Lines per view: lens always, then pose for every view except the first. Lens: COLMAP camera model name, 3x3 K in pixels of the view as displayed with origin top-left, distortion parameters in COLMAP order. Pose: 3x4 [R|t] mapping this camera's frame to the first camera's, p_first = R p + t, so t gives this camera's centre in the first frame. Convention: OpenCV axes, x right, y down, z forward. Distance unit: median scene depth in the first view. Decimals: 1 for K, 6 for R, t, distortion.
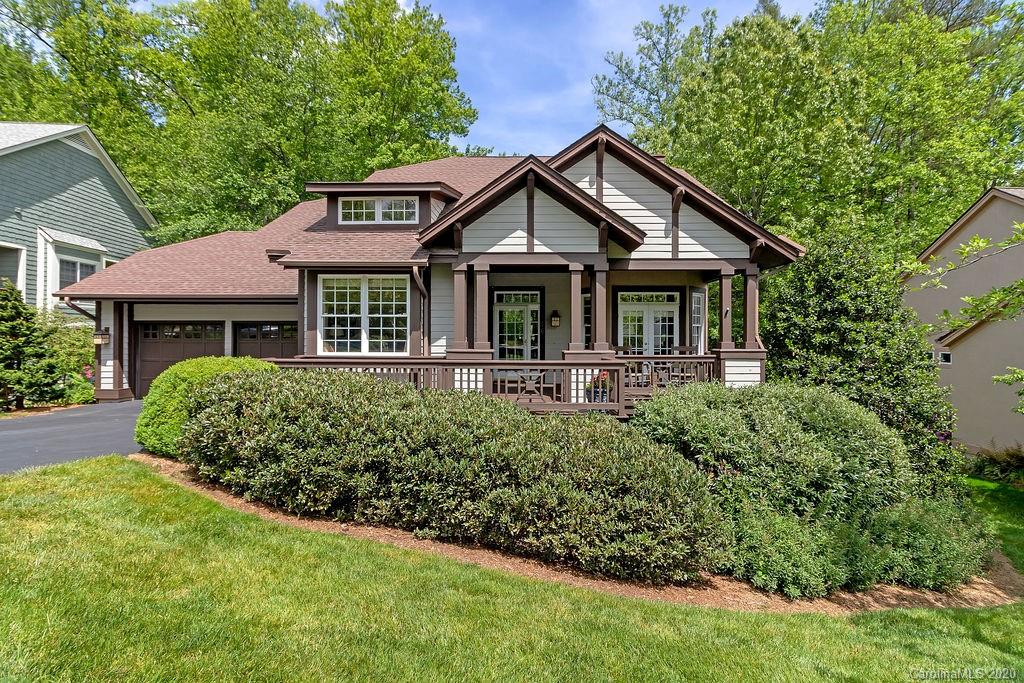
lens RADIAL K [[484.4, 0, 510.1], [0, 484.4, 345.0], [0, 0, 1]] dist [-0.003490, -0.000775]
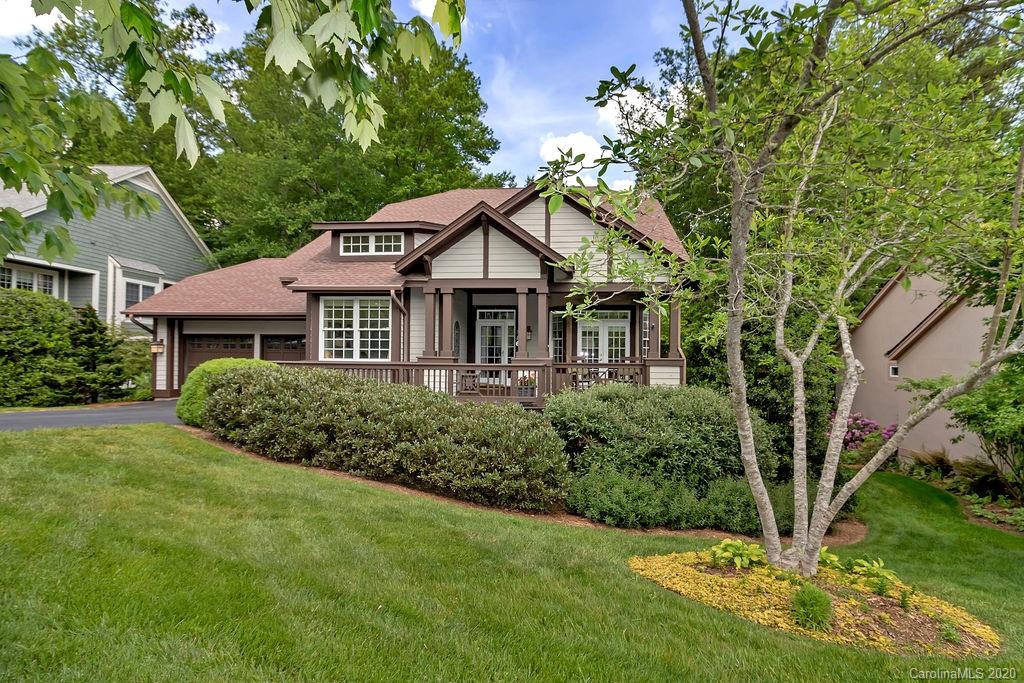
lens RADIAL K [[484.4, 0, 517.4], [0, 484.4, 358.7], [0, 0, 1]] dist [-0.003490, -0.000775]
pose [[0.997691, 0.006180, -0.067639, 0.197167], [-0.006805, 0.999936, -0.009012, 0.023409], [0.067579, 0.009452, 0.997669, -0.214923]]
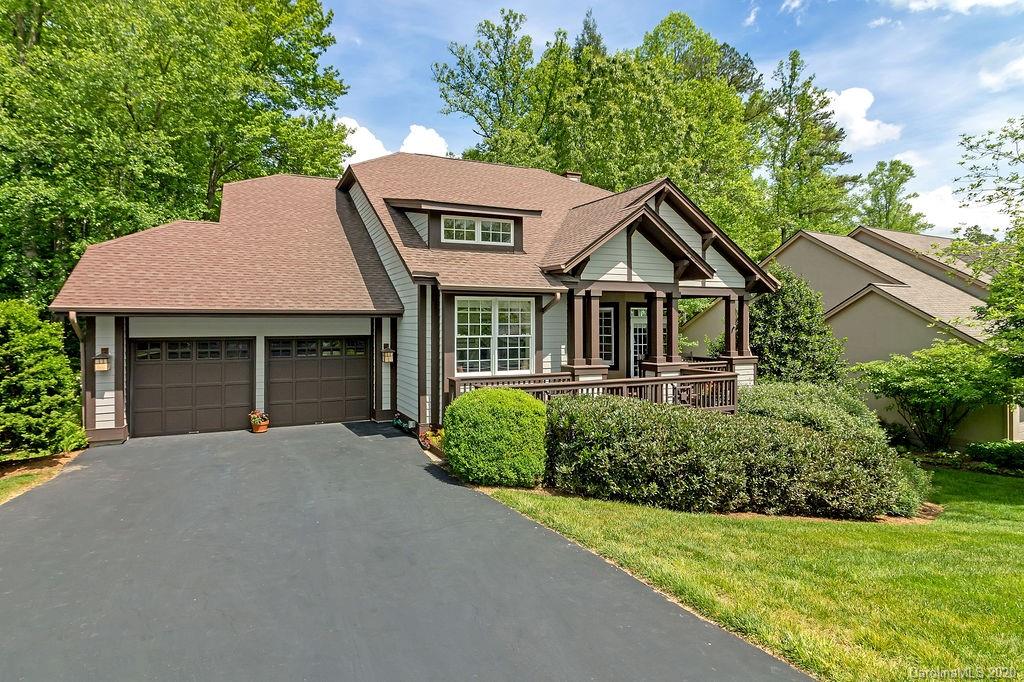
lens RADIAL K [[518.2, 0, 508.2], [0, 518.2, 331.9], [0, 0, 1]] dist [-0.006270, 0.000055]
pose [[0.909173, -0.010400, 0.416289, -0.732252], [0.011133, 0.999938, 0.000666, -0.069742], [-0.416270, 0.004030, 0.909232, -0.025486]]
